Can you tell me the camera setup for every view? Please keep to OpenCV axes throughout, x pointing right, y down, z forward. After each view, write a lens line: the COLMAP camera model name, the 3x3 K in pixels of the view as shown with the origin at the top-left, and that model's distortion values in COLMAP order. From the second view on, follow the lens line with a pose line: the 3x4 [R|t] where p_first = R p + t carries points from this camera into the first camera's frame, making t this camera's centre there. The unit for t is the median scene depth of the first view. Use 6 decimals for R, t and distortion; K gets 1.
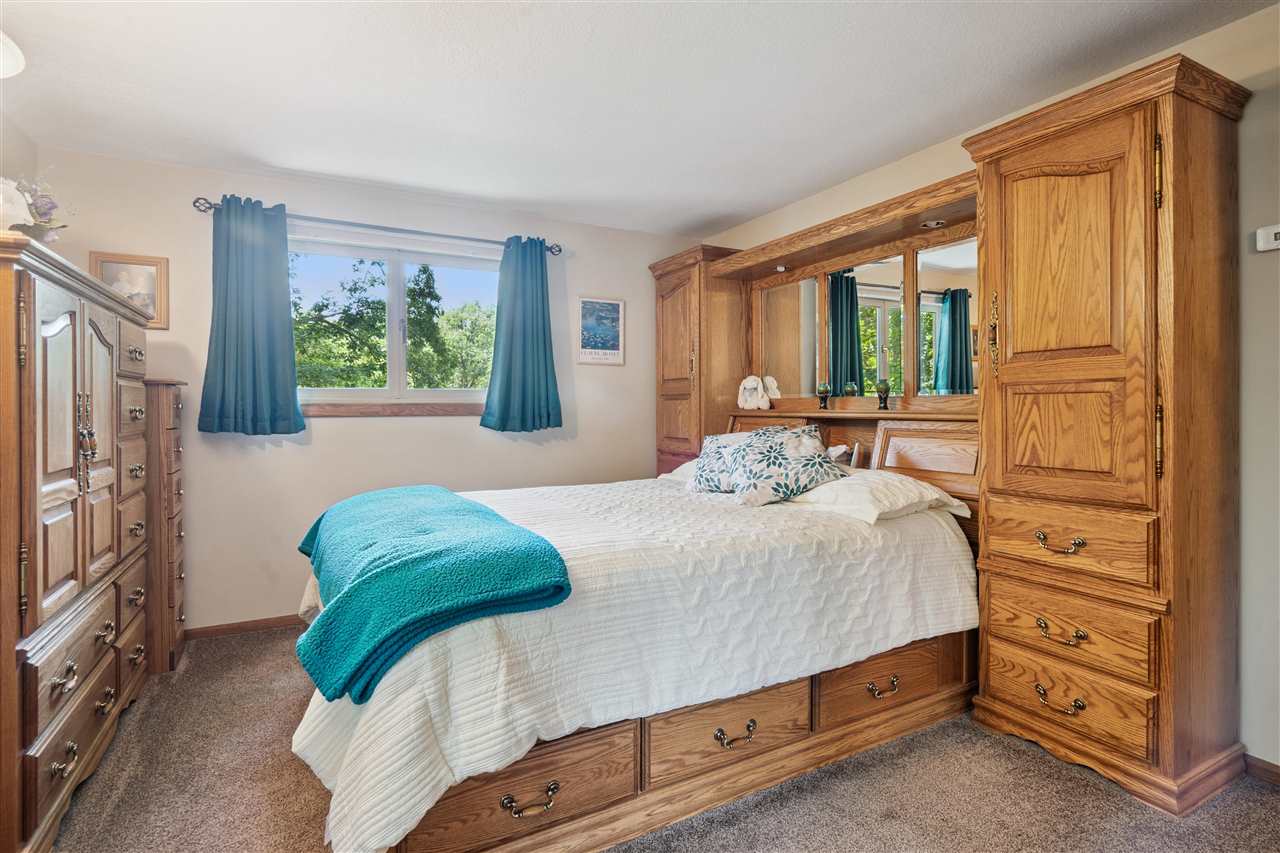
lens RADIAL K [[641.9, 0, 634.5], [0, 641.9, 409.4], [0, 0, 1]] dist [0.000059, 0.000202]
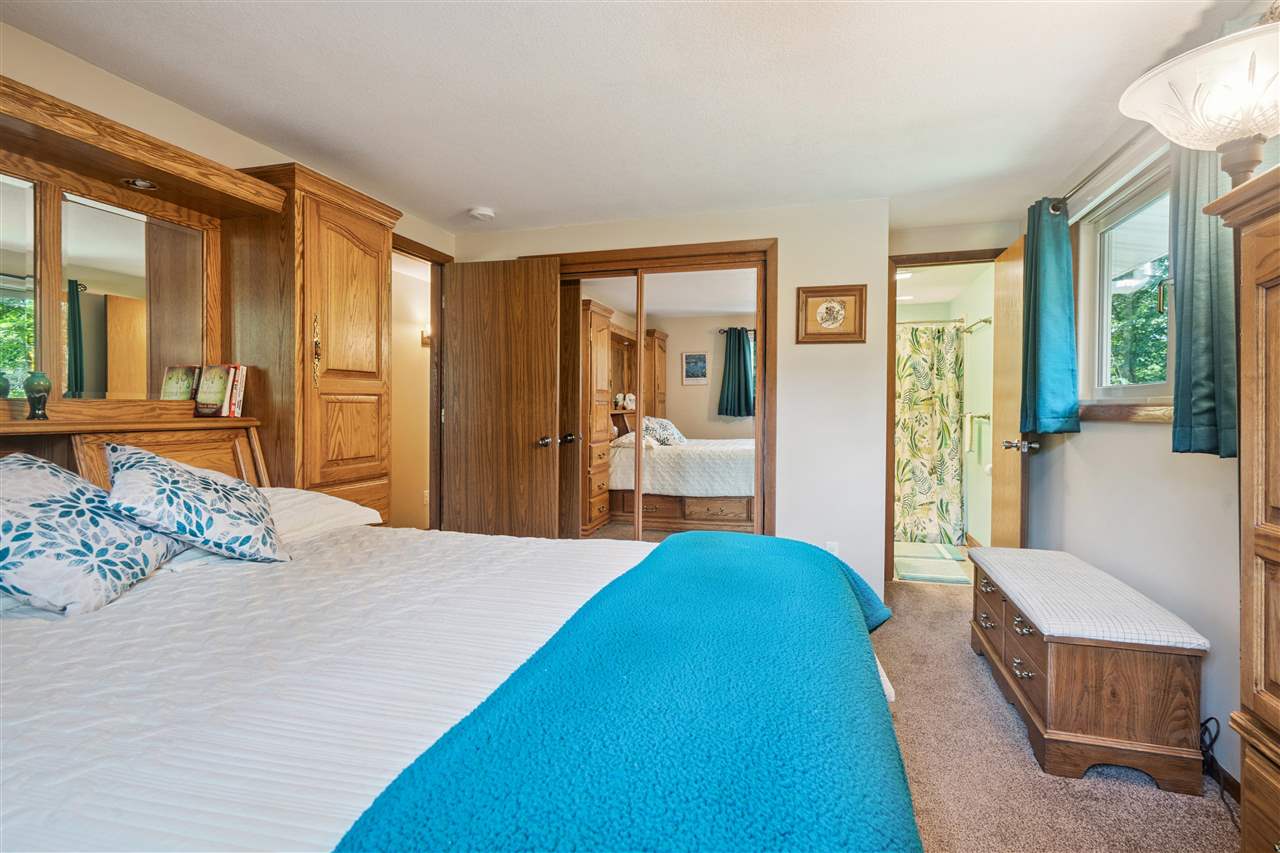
lens RADIAL K [[641.9, 0, 634.5], [0, 641.9, 409.4], [0, 0, 1]] dist [0.000059, 0.000202]
pose [[-0.711910, 0.003253, 0.702263, -0.697245], [0.005493, 0.999984, 0.000935, -0.009097], [-0.702249, 0.004523, -0.711917, 1.502480]]
